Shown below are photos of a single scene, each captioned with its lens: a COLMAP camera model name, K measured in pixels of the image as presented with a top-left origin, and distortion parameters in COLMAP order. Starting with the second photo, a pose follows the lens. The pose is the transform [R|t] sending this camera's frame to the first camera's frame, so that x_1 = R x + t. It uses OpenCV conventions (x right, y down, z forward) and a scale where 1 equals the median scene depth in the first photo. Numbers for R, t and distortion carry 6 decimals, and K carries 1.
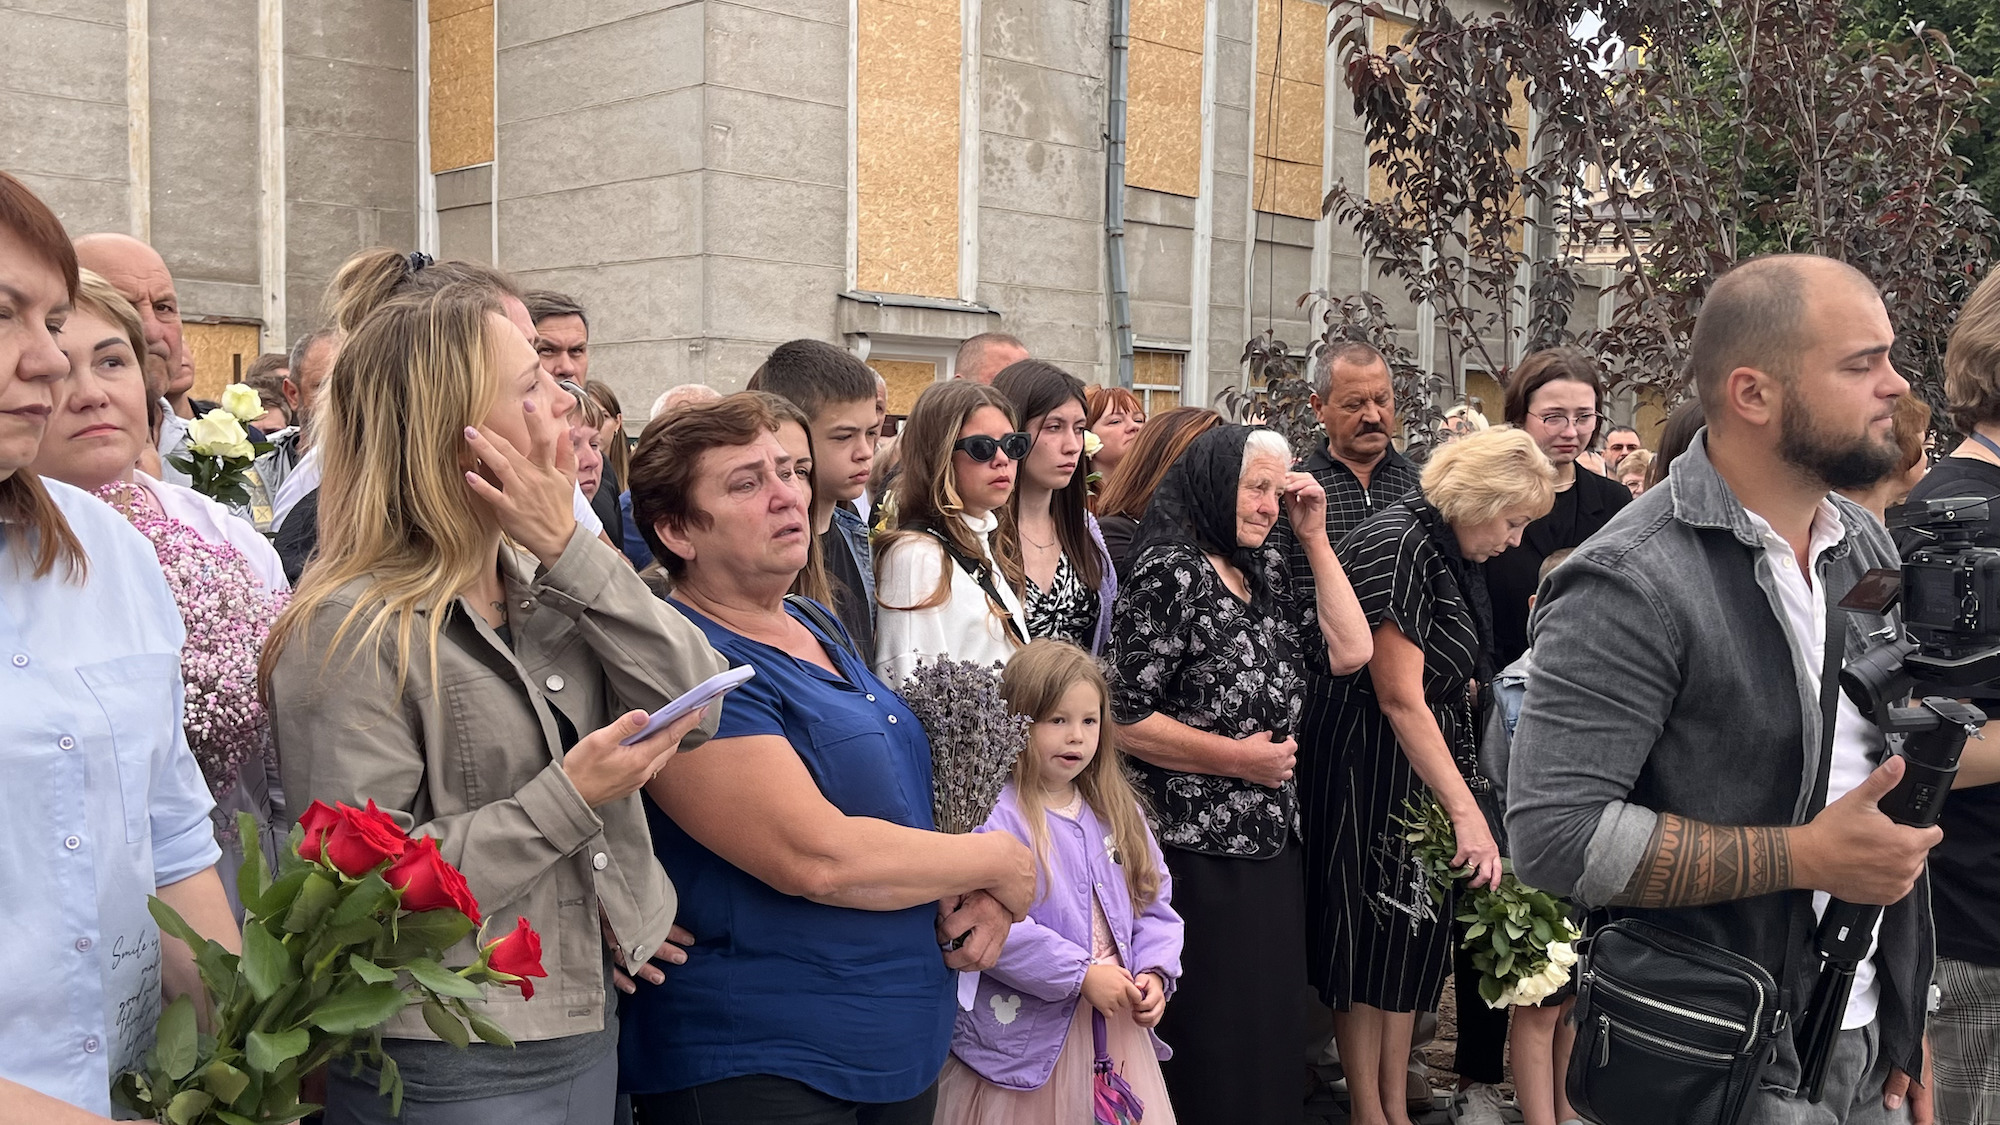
lens RADIAL K [[2060.1, 0, 998.3], [0, 2060.1, 622.7], [0, 0, 1]] dist [0.008334, 0.000000]
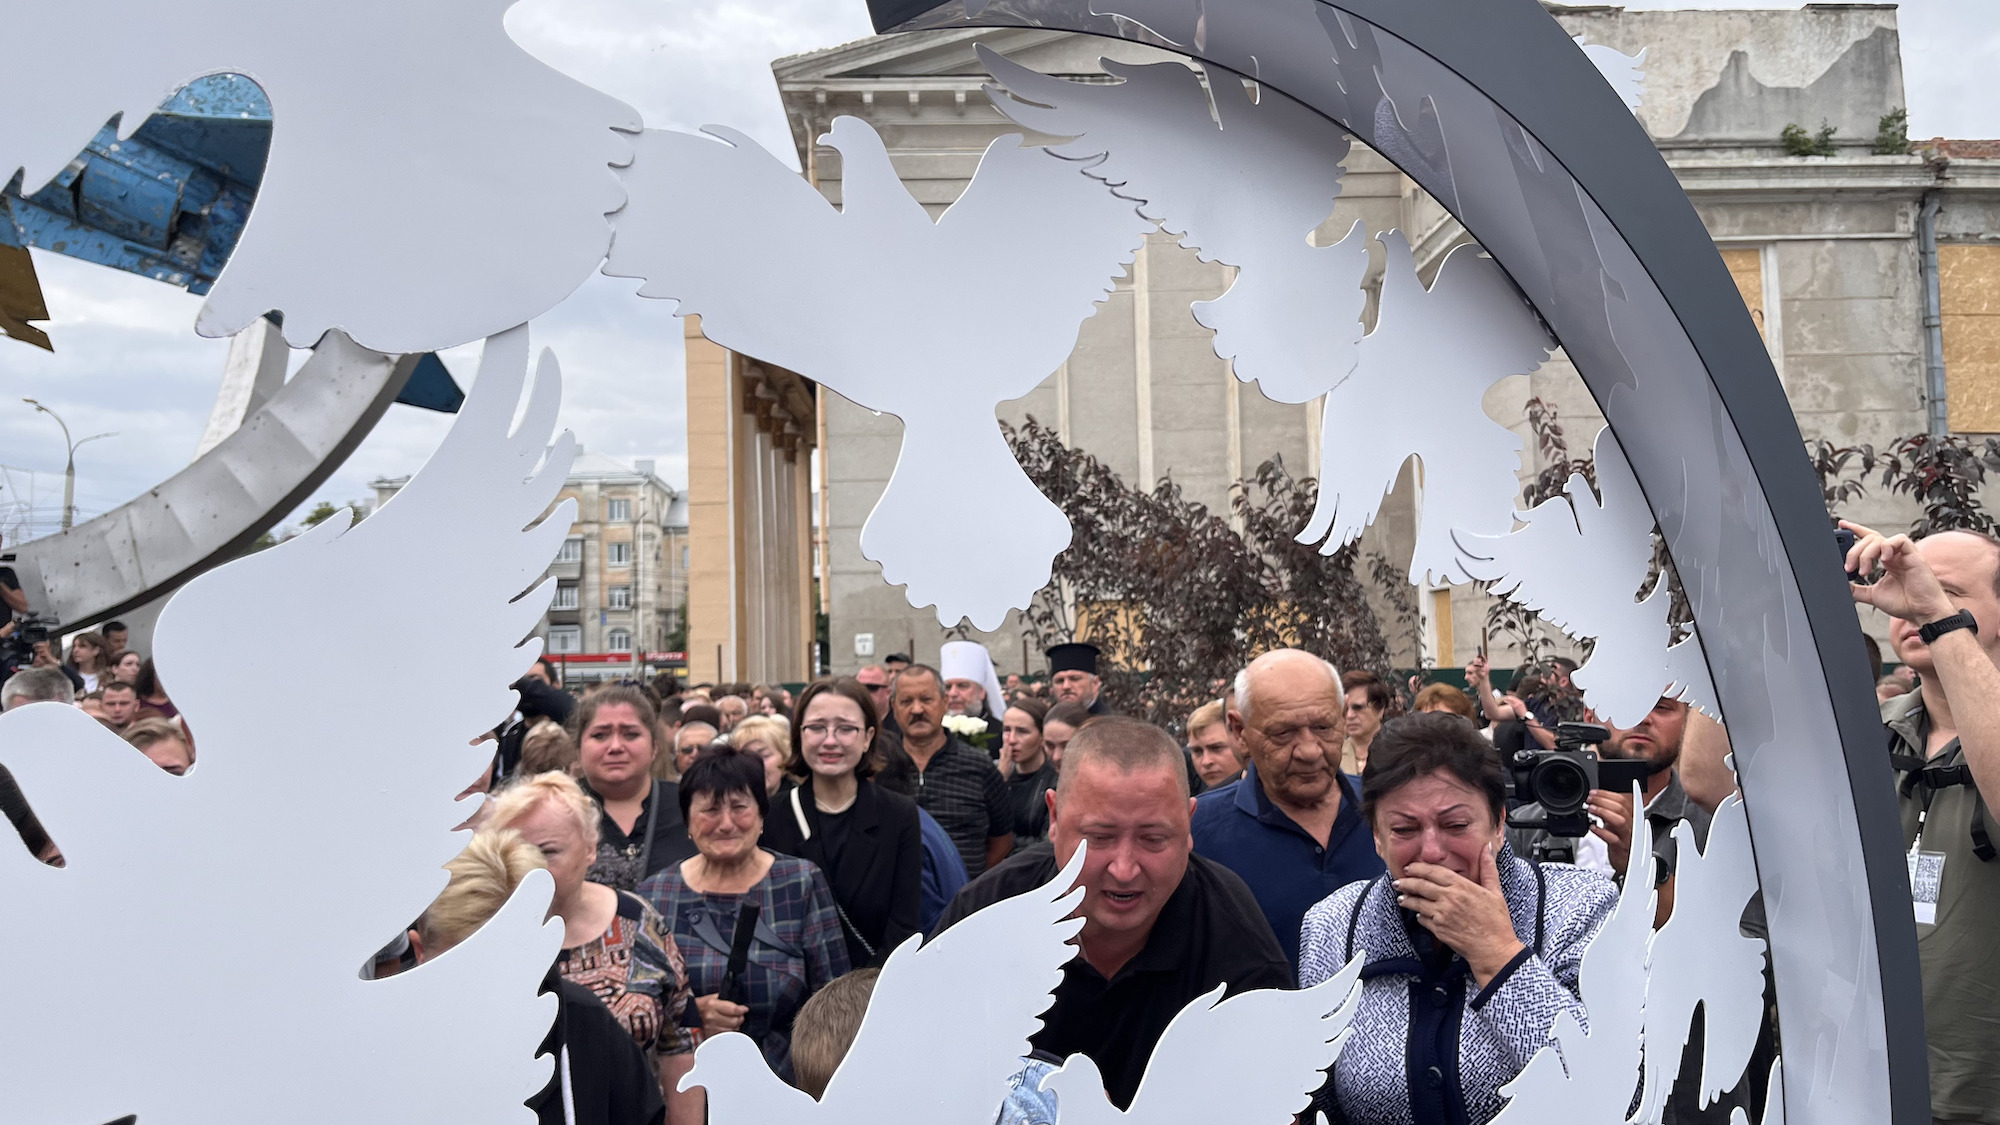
lens RADIAL K [[1517.0, 0, 1018.6], [0, 1517.0, 559.5], [0, 0, 1]] dist [0.073238, -0.111145]
pose [[0.753522, -0.079896, -0.652550, 0.255705], [-0.014498, 0.990327, -0.137994, -0.004326], [0.657263, 0.113442, 0.745075, -0.038012]]
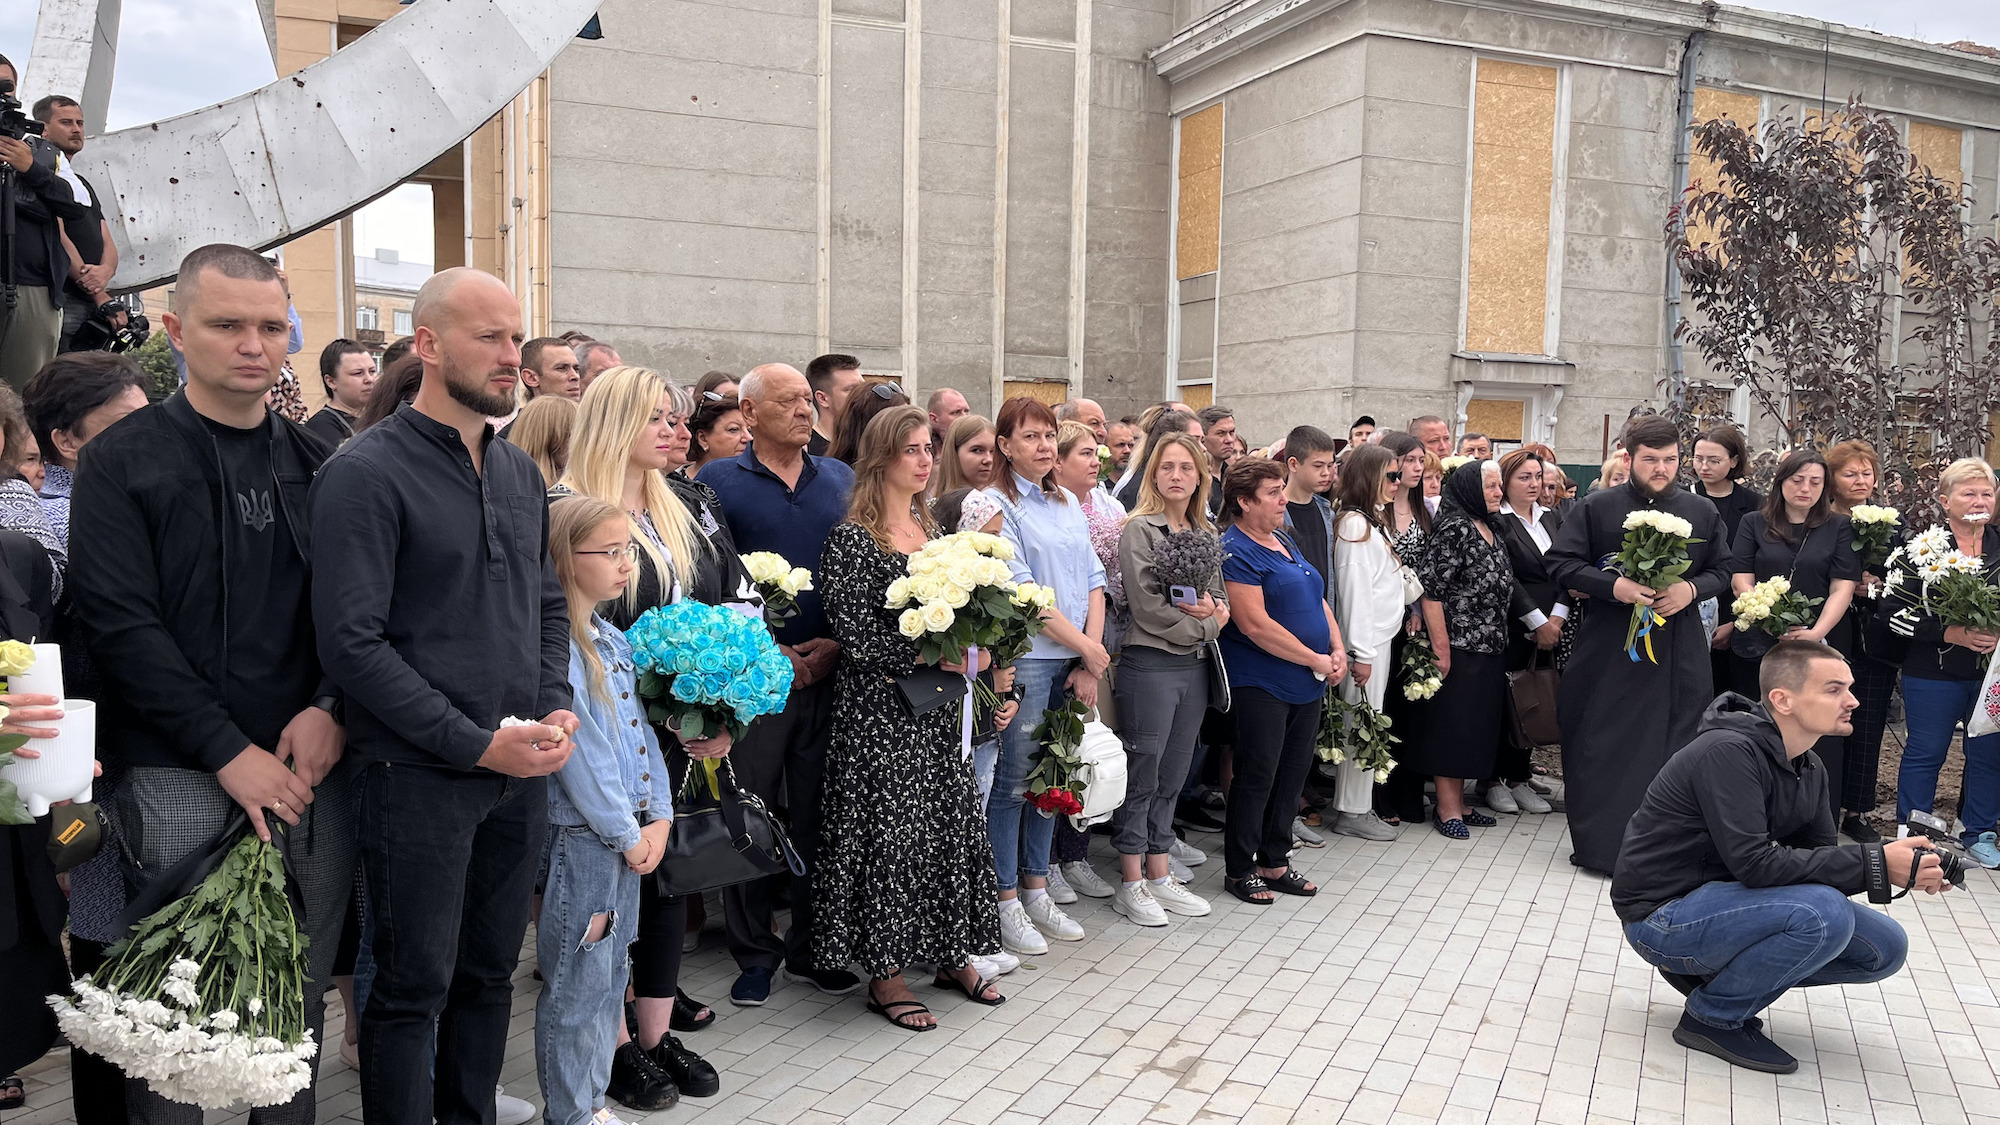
lens RADIAL K [[1517.0, 0, 1013.9], [0, 1517.0, 559.6], [0, 0, 1]] dist [0.073238, -0.111145]
pose [[0.931320, 0.027931, -0.363128, 0.026223], [-0.034712, 0.999323, -0.012162, 0.005191], [0.362543, 0.023932, 0.931660, -0.083220]]
